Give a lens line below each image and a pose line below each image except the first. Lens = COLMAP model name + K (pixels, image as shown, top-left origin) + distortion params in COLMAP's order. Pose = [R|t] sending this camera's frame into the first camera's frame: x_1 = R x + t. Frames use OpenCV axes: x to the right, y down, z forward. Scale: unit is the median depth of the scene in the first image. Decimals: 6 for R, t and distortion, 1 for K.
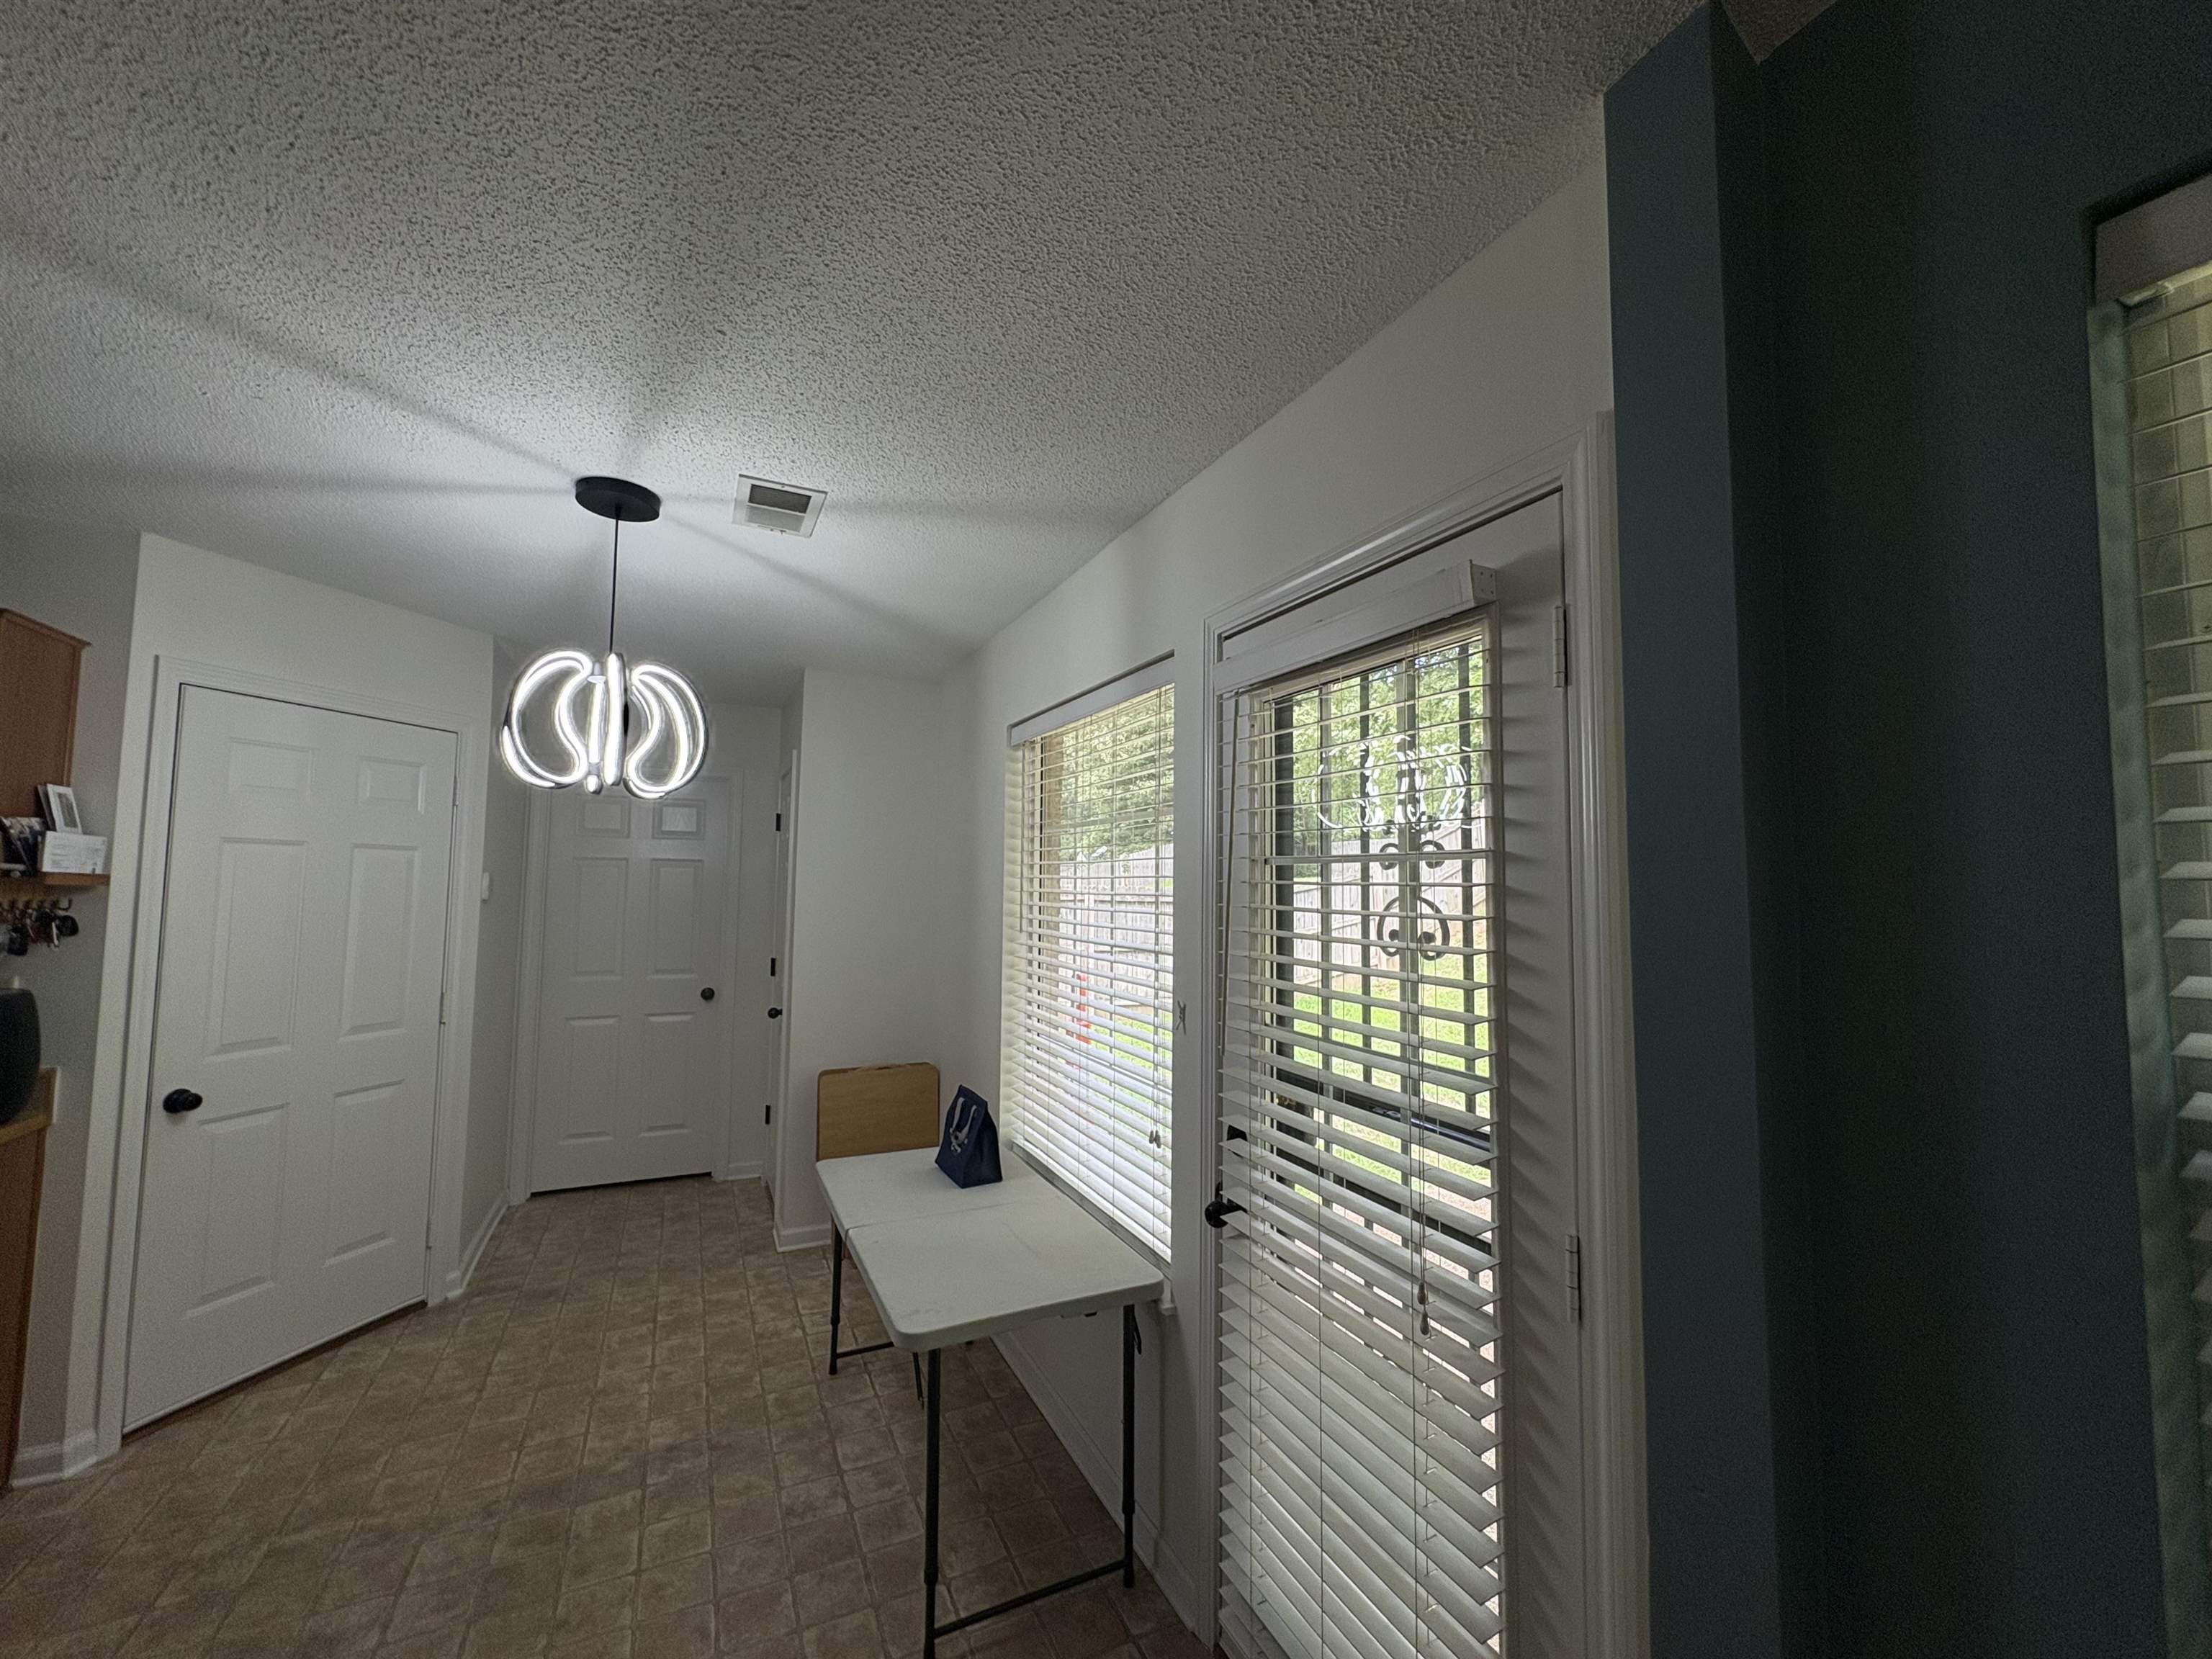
lens RADIAL K [[901.8, 0, 1116.0], [0, 901.8, 833.2], [0, 0, 1]] dist [0.002157, -0.000239]
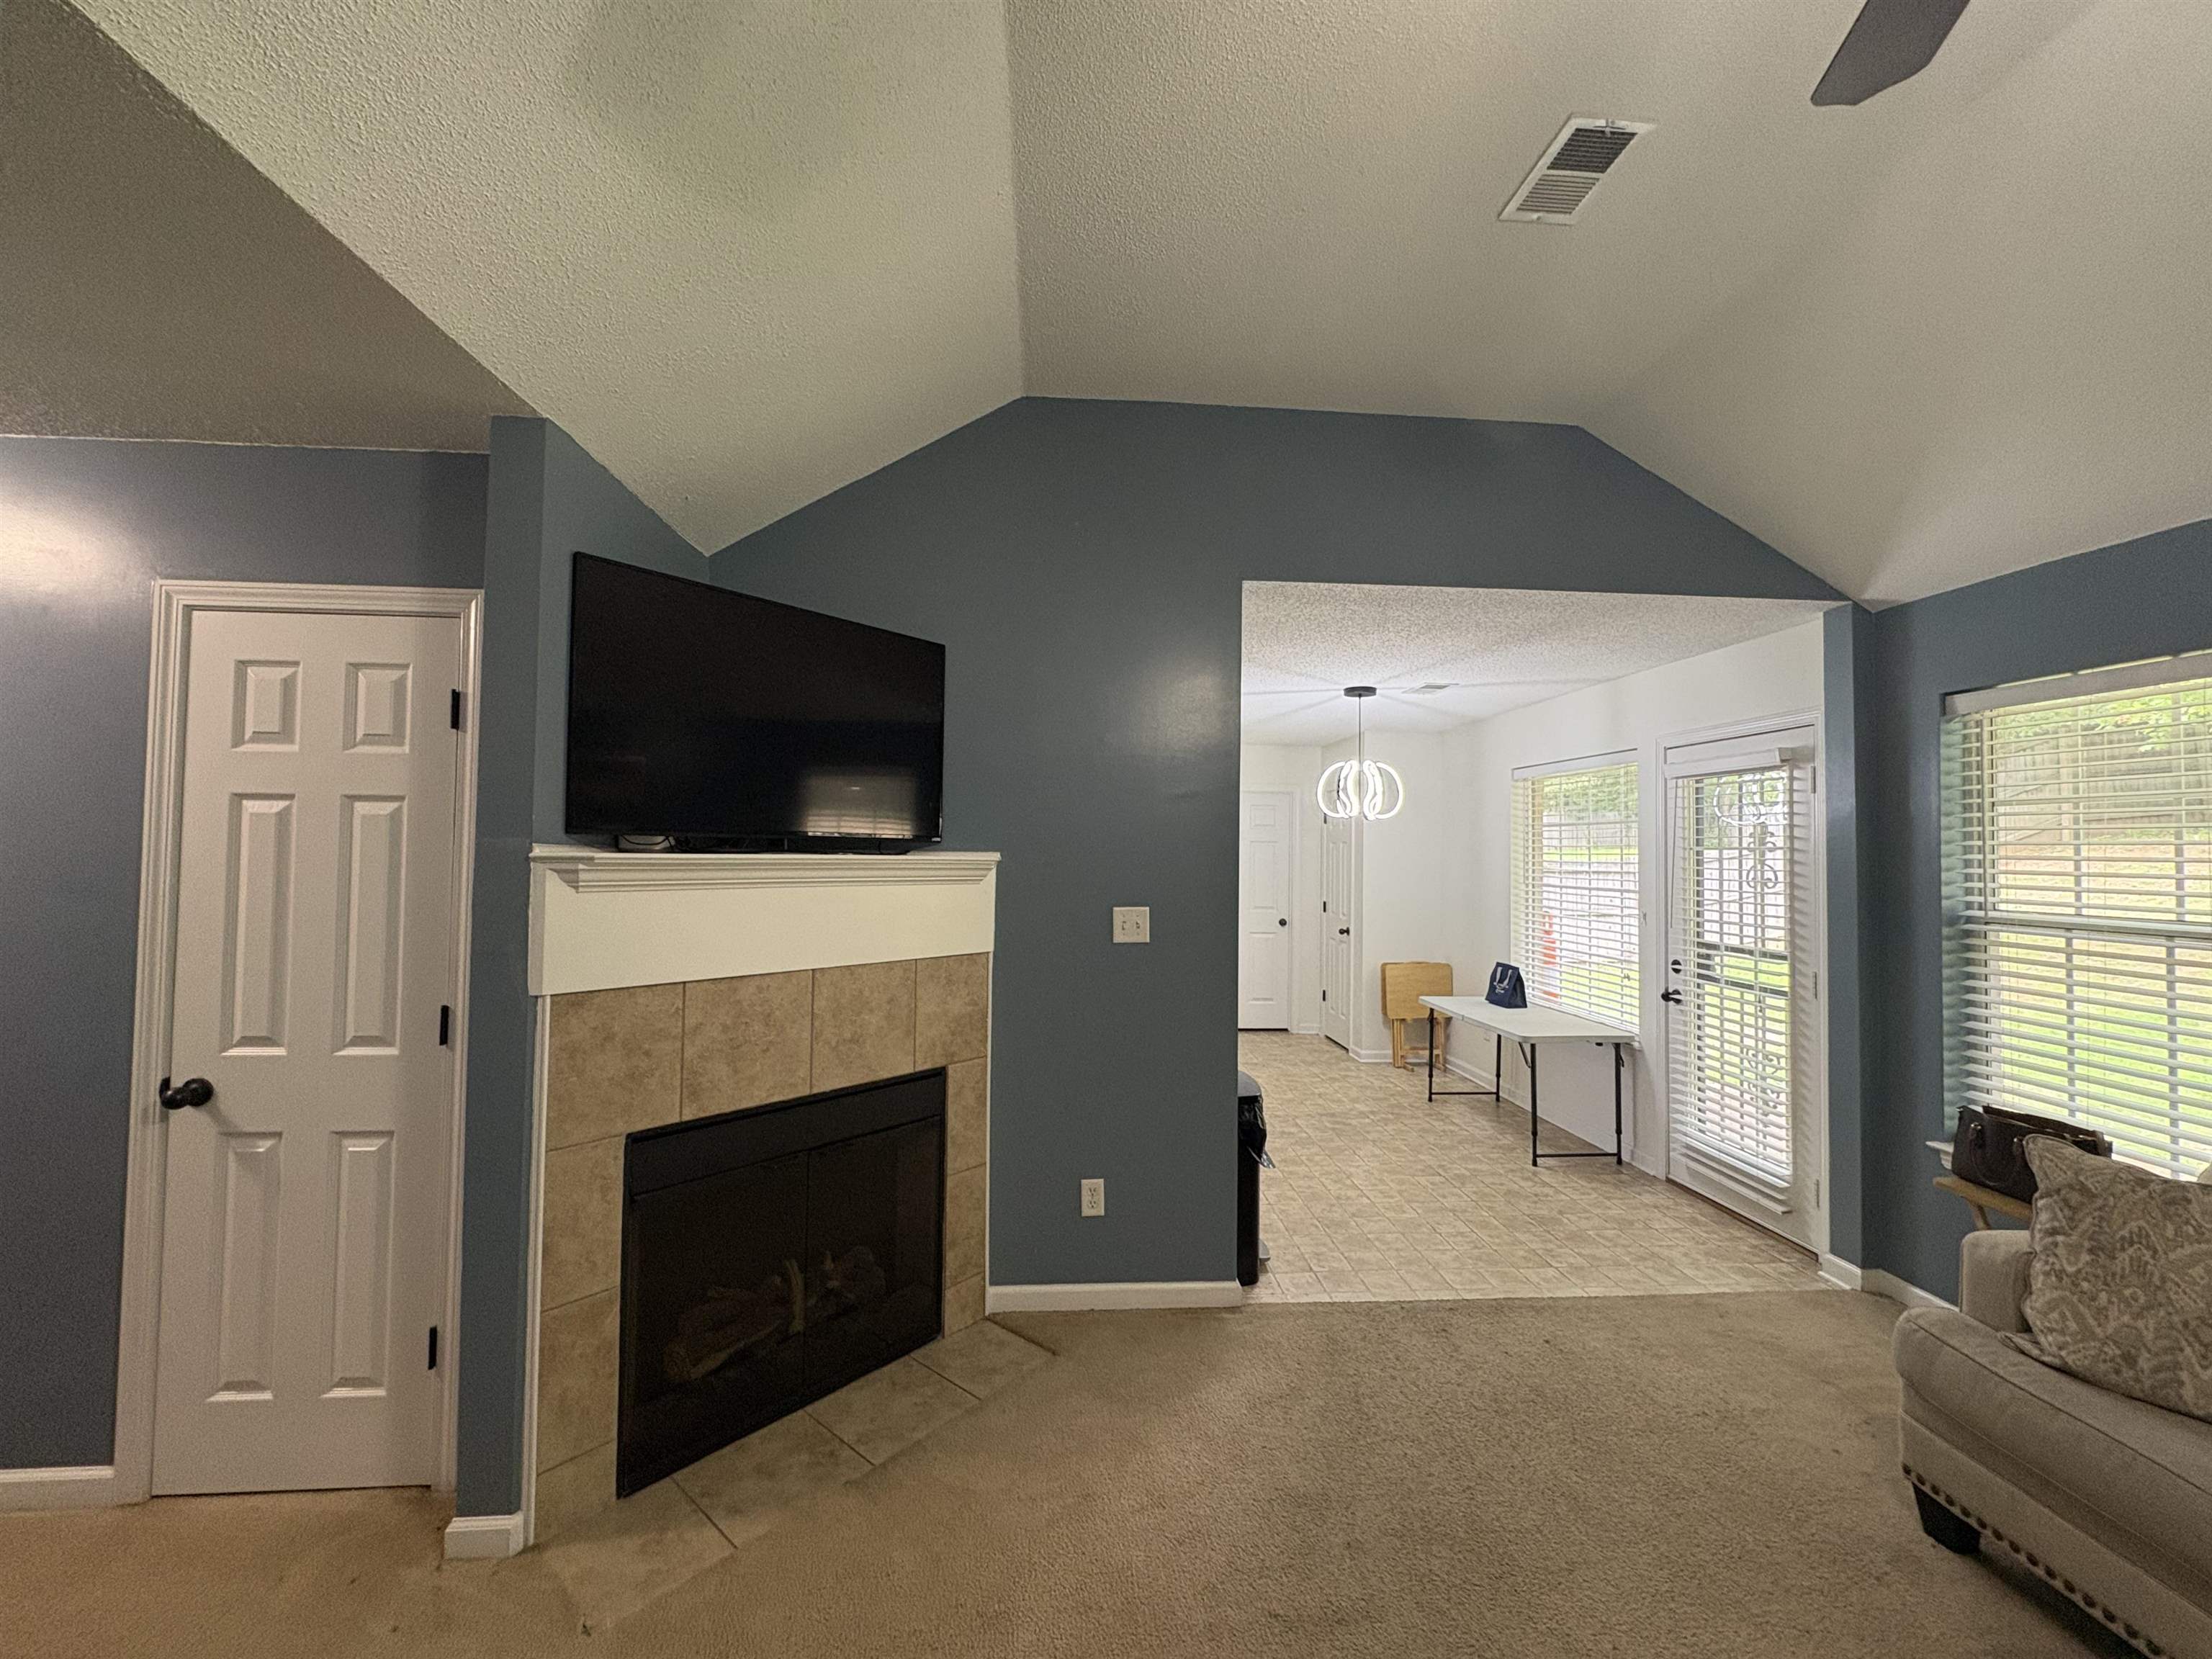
lens RADIAL K [[901.8, 0, 1100.9], [0, 901.8, 831.0], [0, 0, 1]] dist [0.002157, -0.000239]
pose [[0.926462, -0.006317, -0.376334, -0.358374], [0.017606, 0.999492, 0.026564, -0.101013], [0.375975, -0.031236, 0.926103, -1.691011]]
